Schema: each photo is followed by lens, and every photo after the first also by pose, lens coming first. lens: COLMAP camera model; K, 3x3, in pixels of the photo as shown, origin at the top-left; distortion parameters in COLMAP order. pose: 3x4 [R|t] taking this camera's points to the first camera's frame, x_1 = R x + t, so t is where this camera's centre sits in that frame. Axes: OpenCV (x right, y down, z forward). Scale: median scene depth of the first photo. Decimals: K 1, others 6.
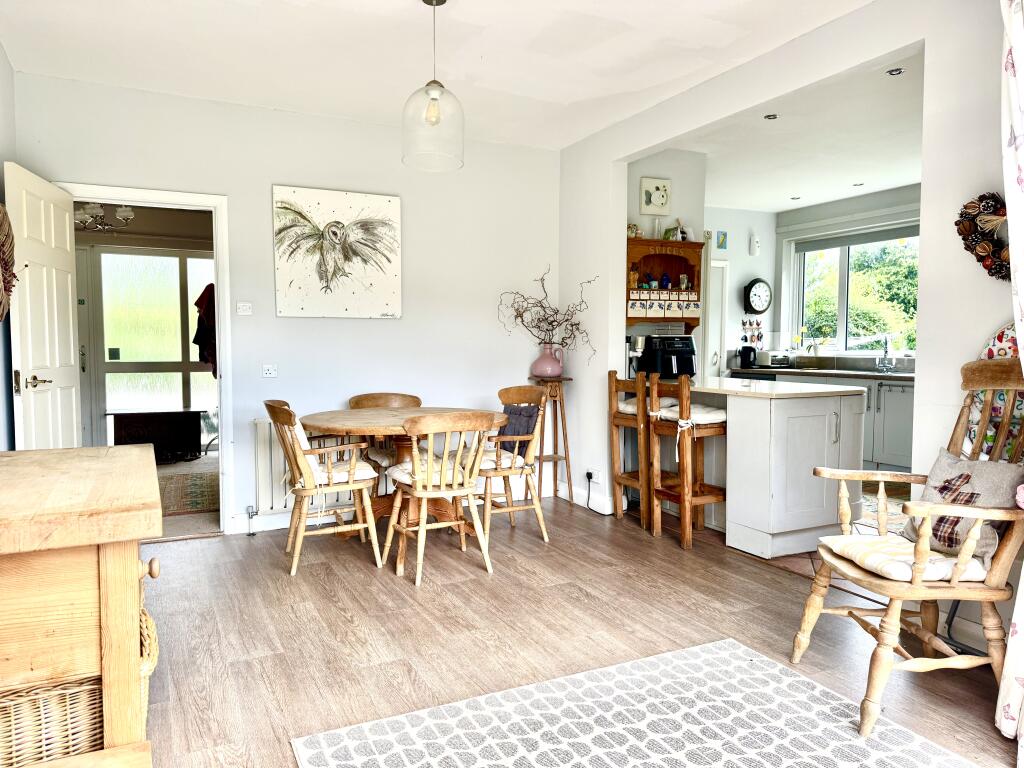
lens RADIAL K [[724.7, 0, 512.0], [0, 724.7, 384.0], [0, 0, 1]] dist [0.111985, -0.146233]
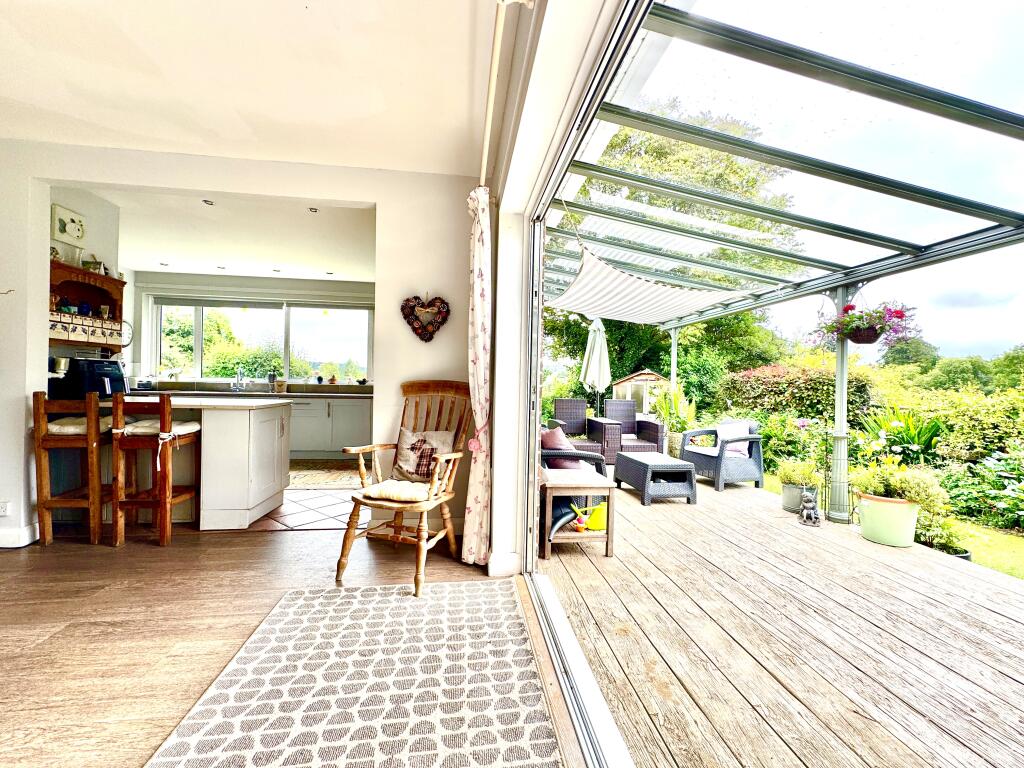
lens RADIAL K [[408.5, 0, 512.0], [0, 408.5, 384.0], [0, 0, 1]] dist [-0.002187, -0.000682]
pose [[0.316828, 0.003942, 0.948475, -0.190999], [0.034869, 0.999267, -0.015801, 0.001555], [-0.947842, 0.038079, 0.316459, 0.264668]]
